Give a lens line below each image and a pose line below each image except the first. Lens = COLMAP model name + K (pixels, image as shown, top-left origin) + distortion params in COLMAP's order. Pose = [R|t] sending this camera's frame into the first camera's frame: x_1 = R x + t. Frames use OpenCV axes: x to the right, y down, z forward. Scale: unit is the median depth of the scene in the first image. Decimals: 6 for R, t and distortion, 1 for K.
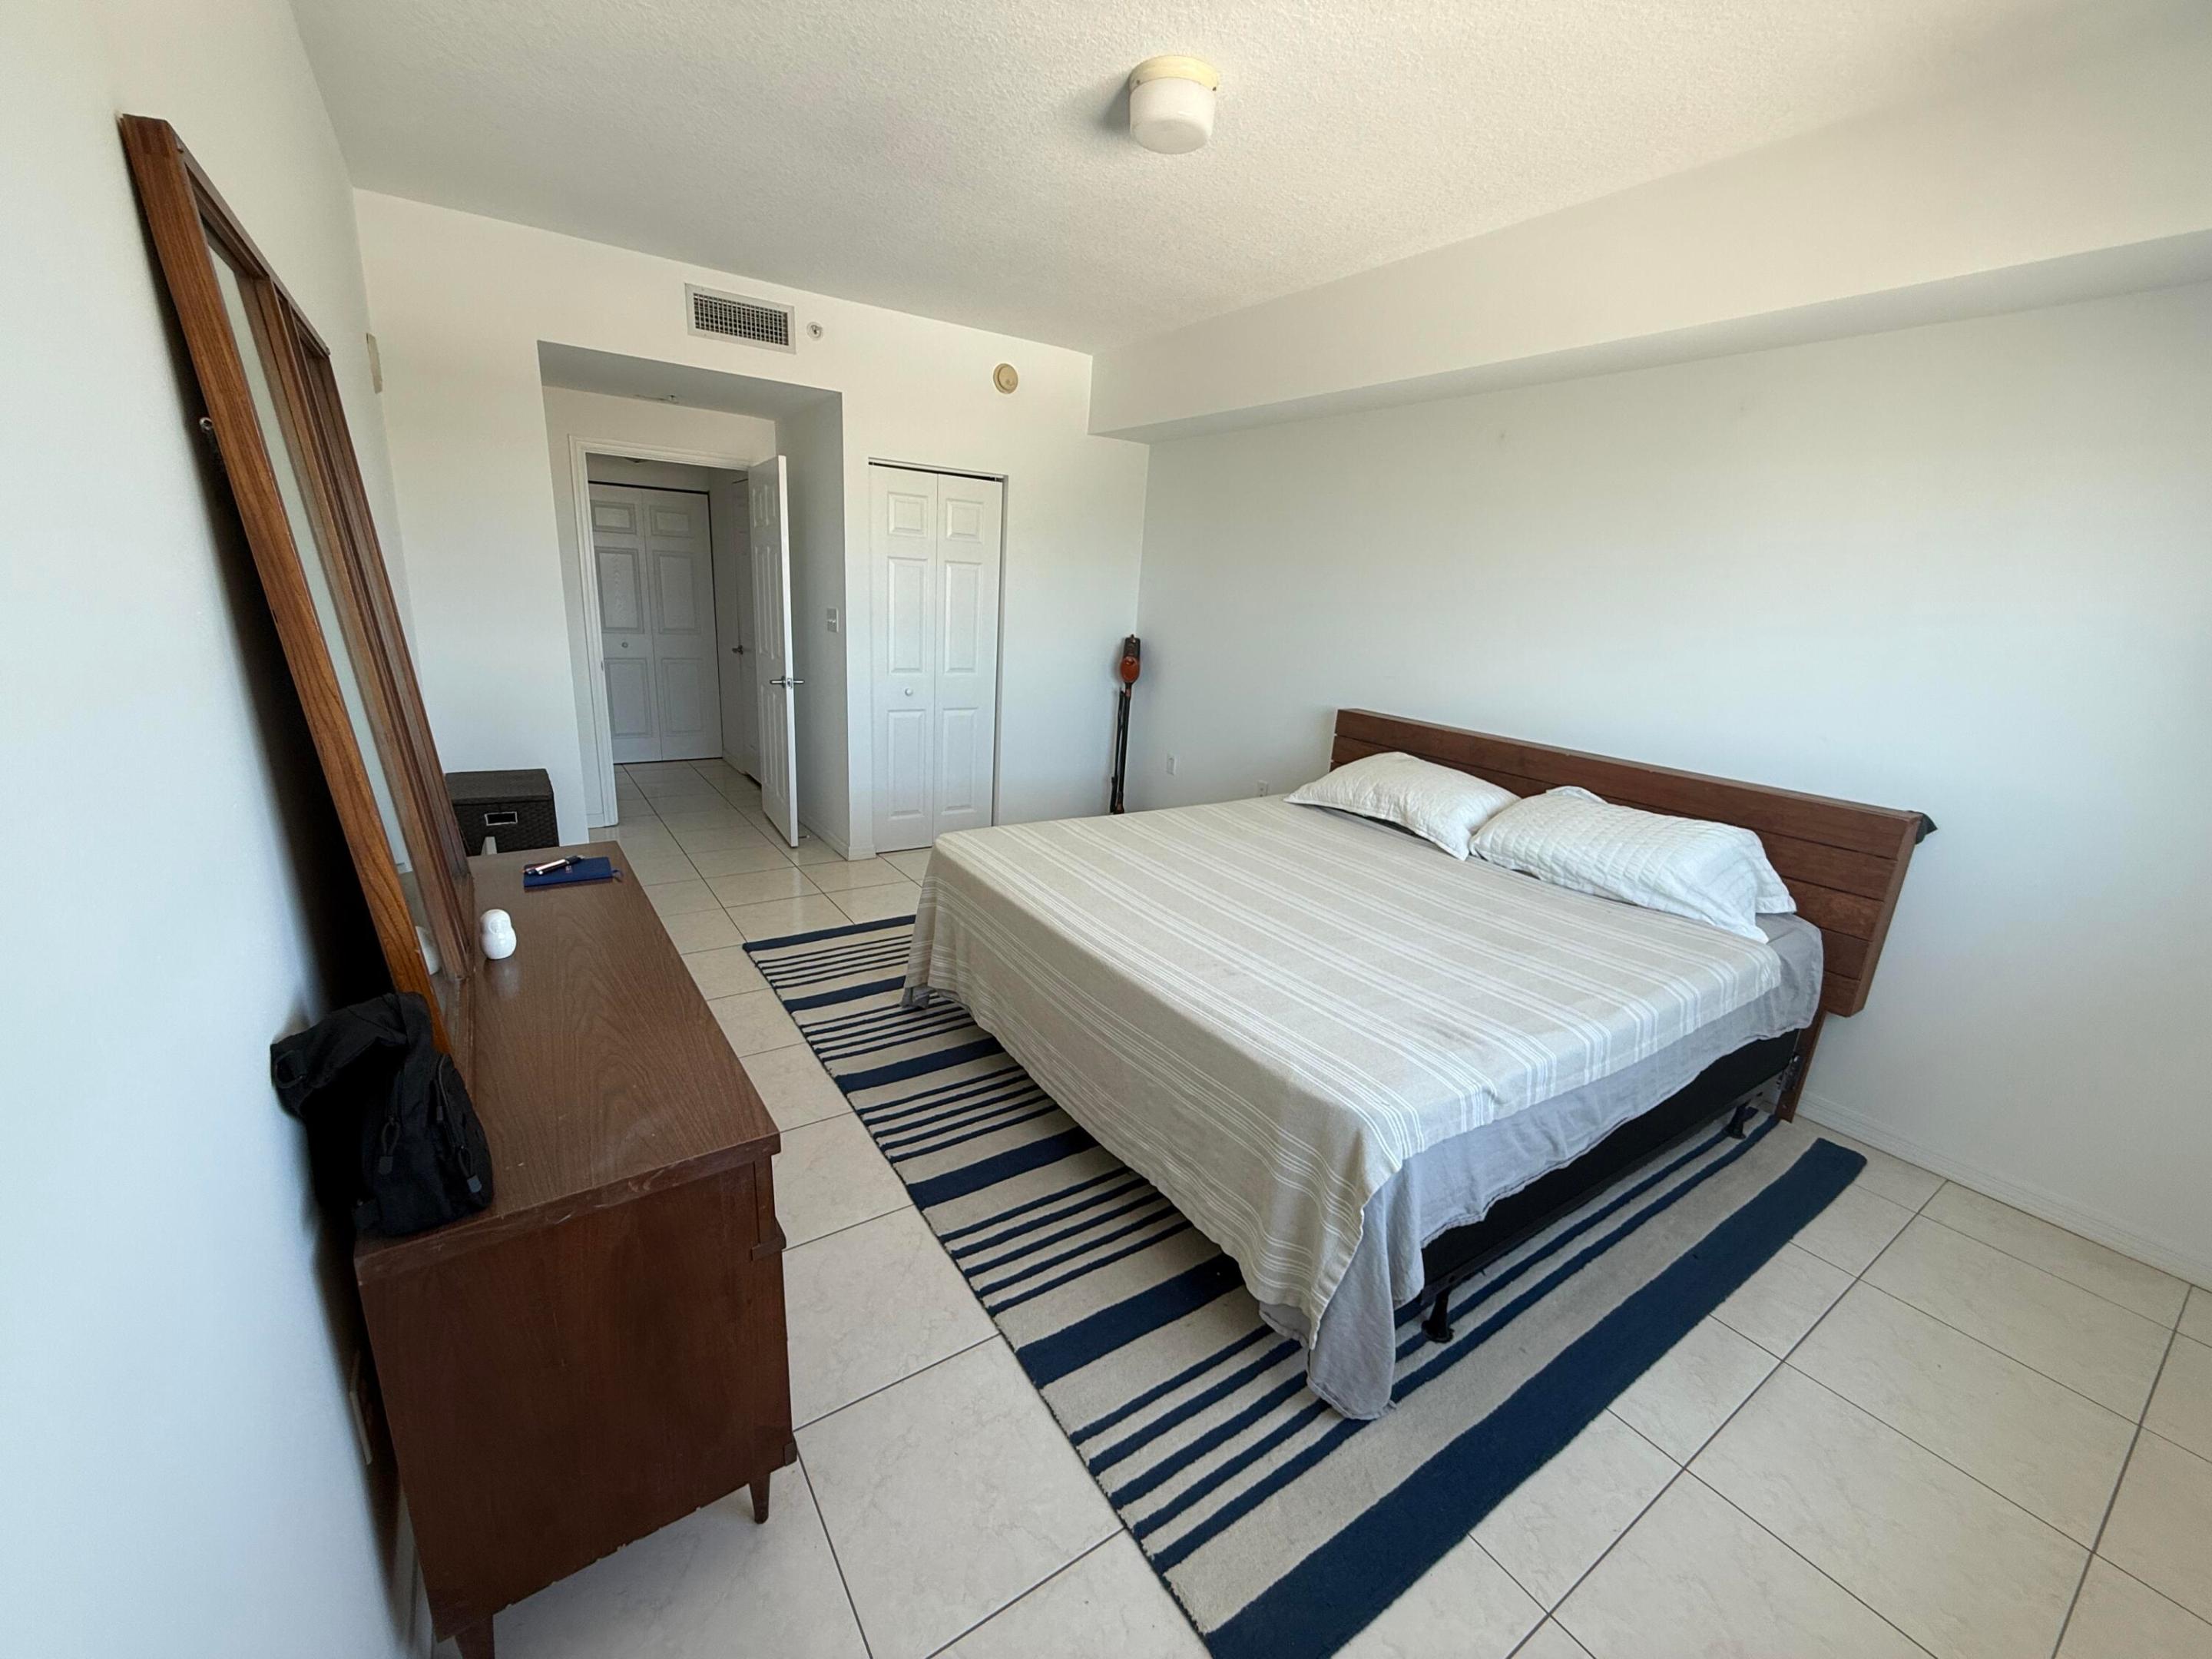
lens RADIAL K [[884.5, 0, 1101.1], [0, 884.5, 831.5], [0, 0, 1]] dist [0.000901, 0.000120]
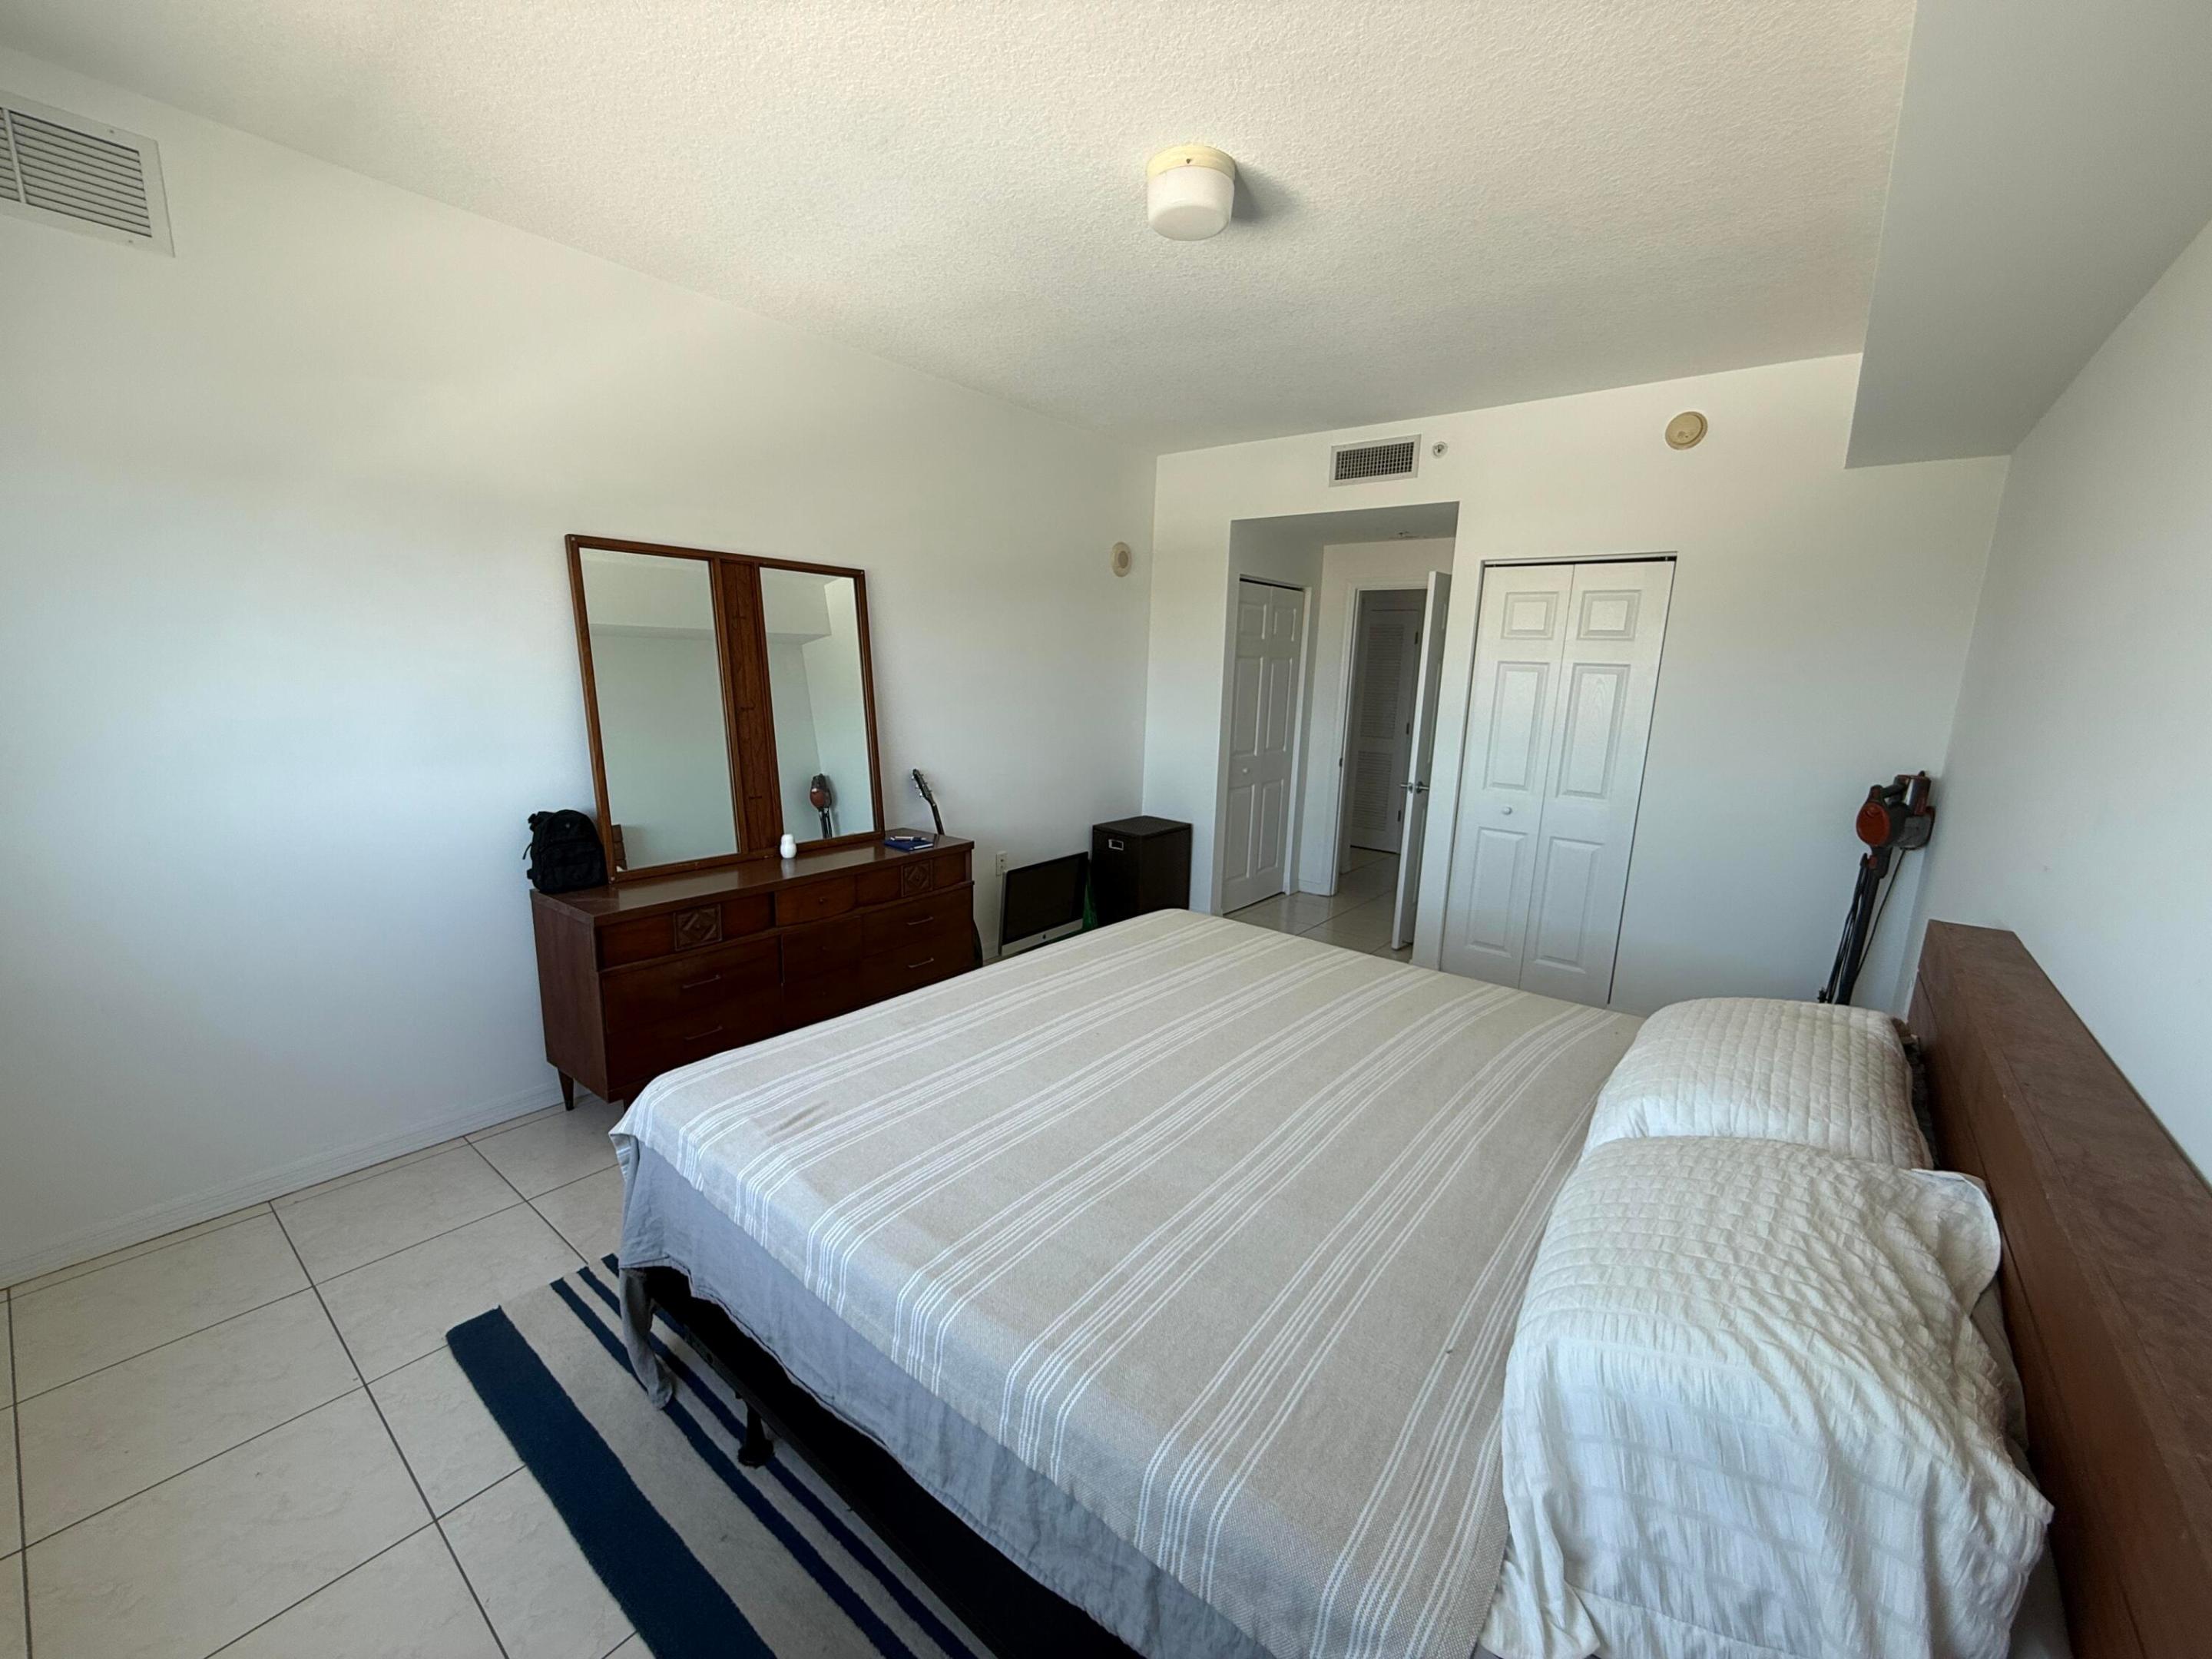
lens RADIAL K [[884.5, 0, 1099.0], [0, 884.5, 835.0], [0, 0, 1]] dist [0.000901, 0.000120]
pose [[0.297329, 0.139567, -0.944519, 0.639371], [-0.272156, 0.960606, 0.056271, -0.094788], [0.915165, 0.240325, 0.323600, 0.449668]]
